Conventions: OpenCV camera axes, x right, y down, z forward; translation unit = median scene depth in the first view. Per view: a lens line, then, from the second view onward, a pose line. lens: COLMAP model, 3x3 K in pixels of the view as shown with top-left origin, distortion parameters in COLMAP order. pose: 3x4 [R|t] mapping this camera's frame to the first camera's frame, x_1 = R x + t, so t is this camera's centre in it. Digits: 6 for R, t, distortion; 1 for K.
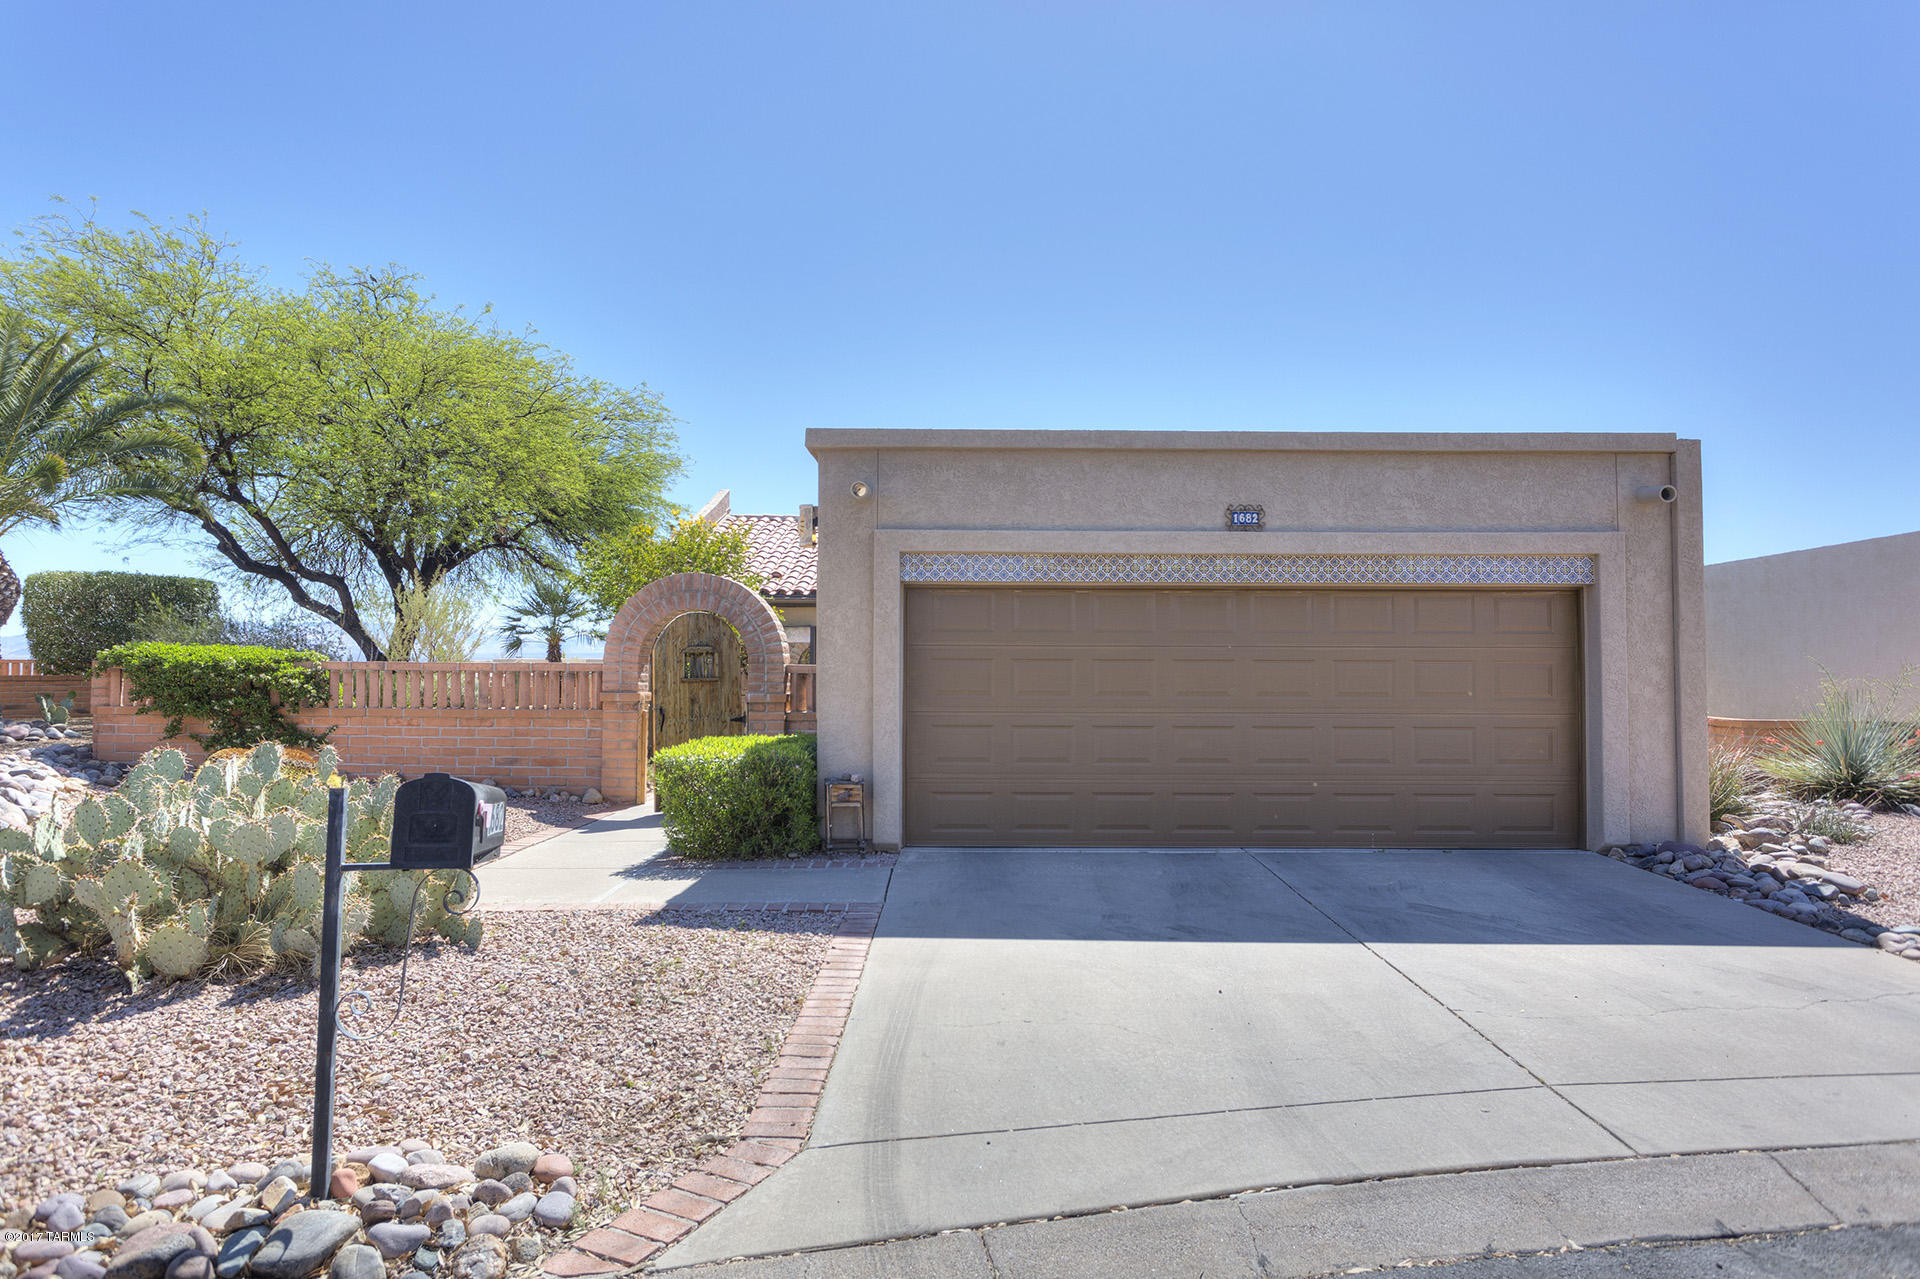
lens RADIAL K [[1100.2, 0, 960.0], [0, 1100.2, 639.5], [0, 0, 1]] dist [-0.003647, -0.000375]
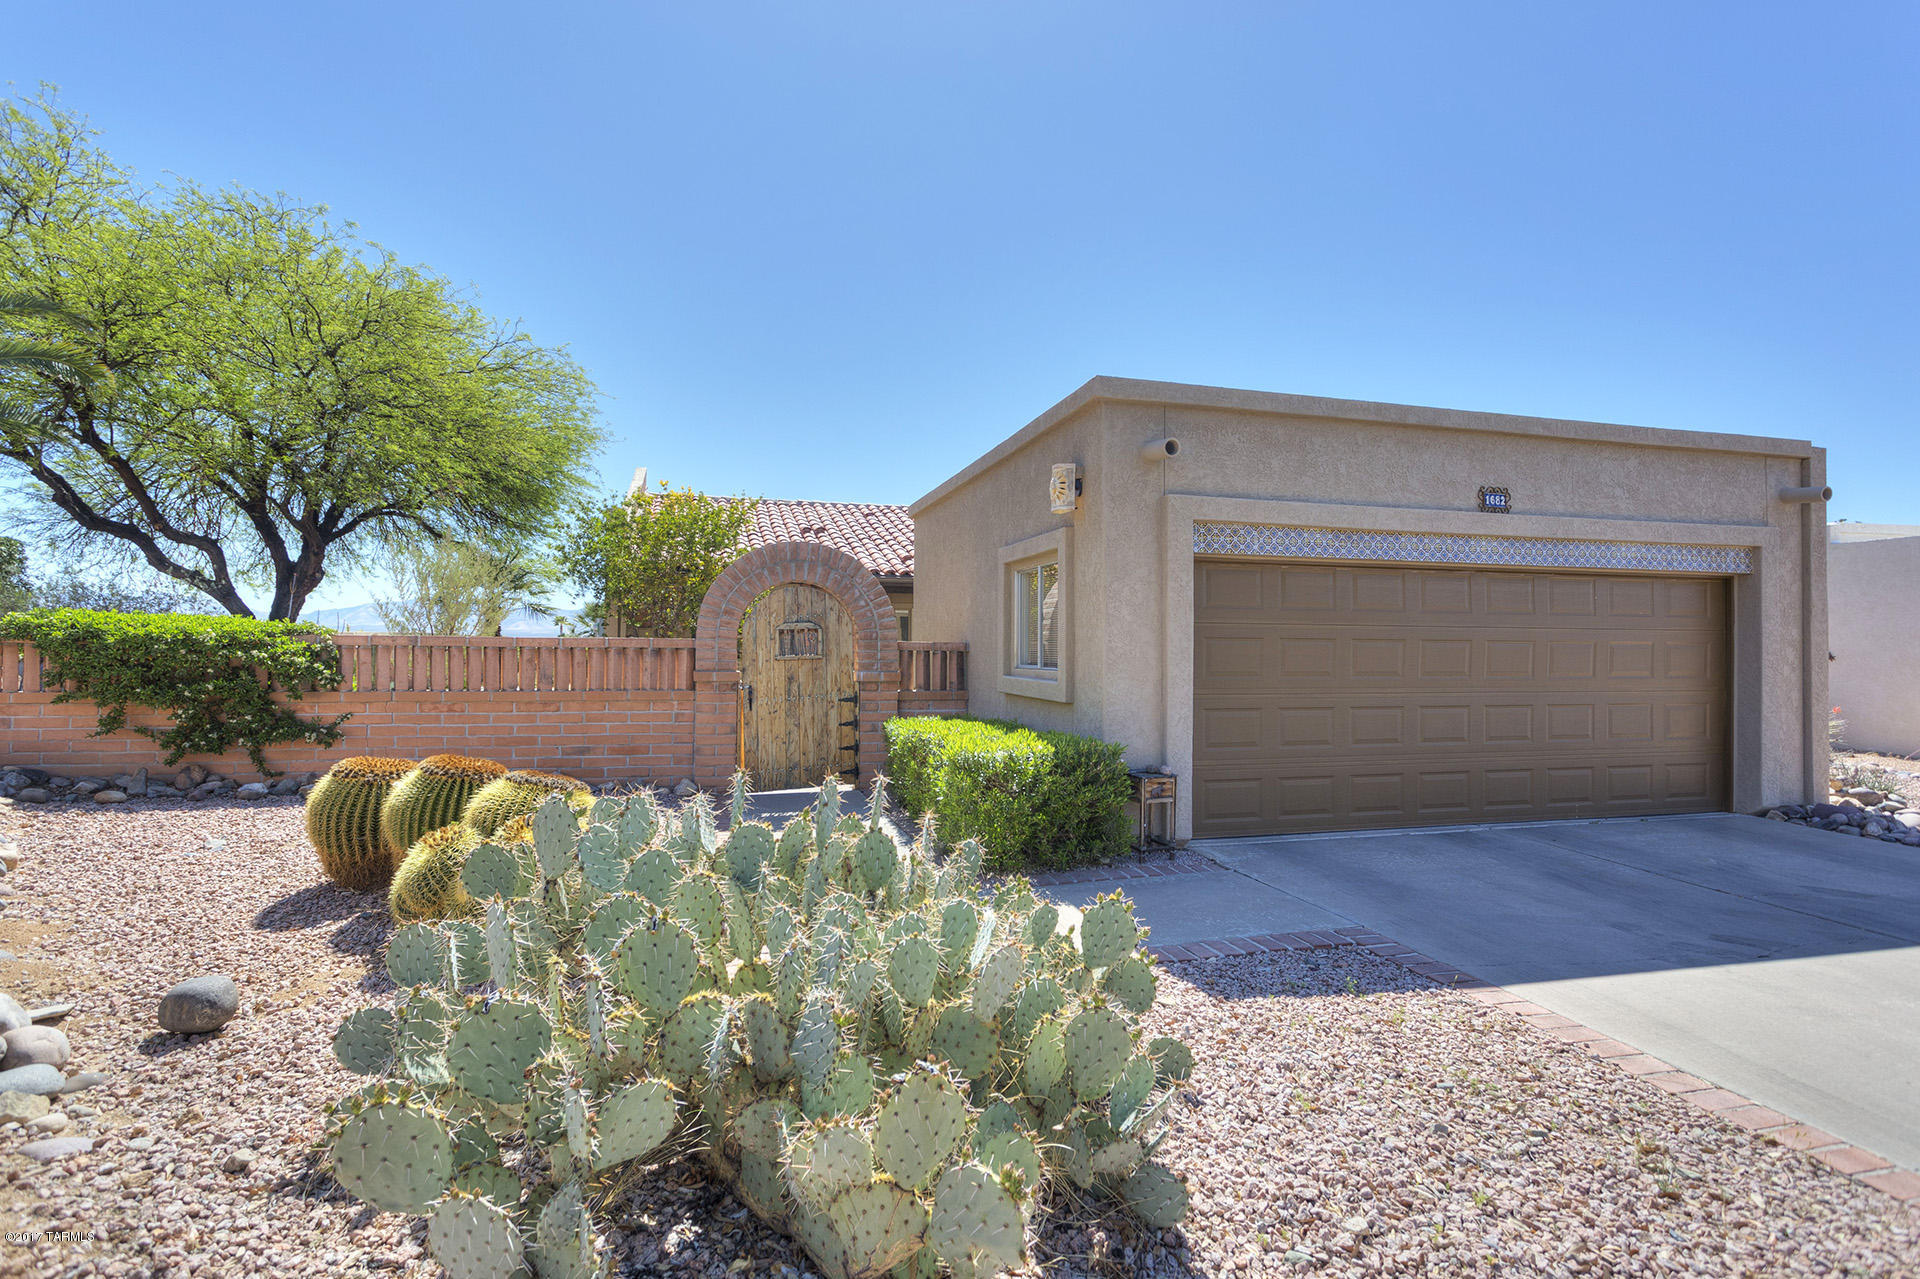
lens RADIAL K [[908.2, 0, 960.0], [0, 908.2, 639.5], [0, 0, 1]] dist [0.004112, 0.000646]
pose [[0.965140, 0.004881, 0.261689, -0.431837], [-0.010913, 0.999707, 0.021600, 0.005034], [-0.261507, -0.023703, 0.964911, 0.317533]]
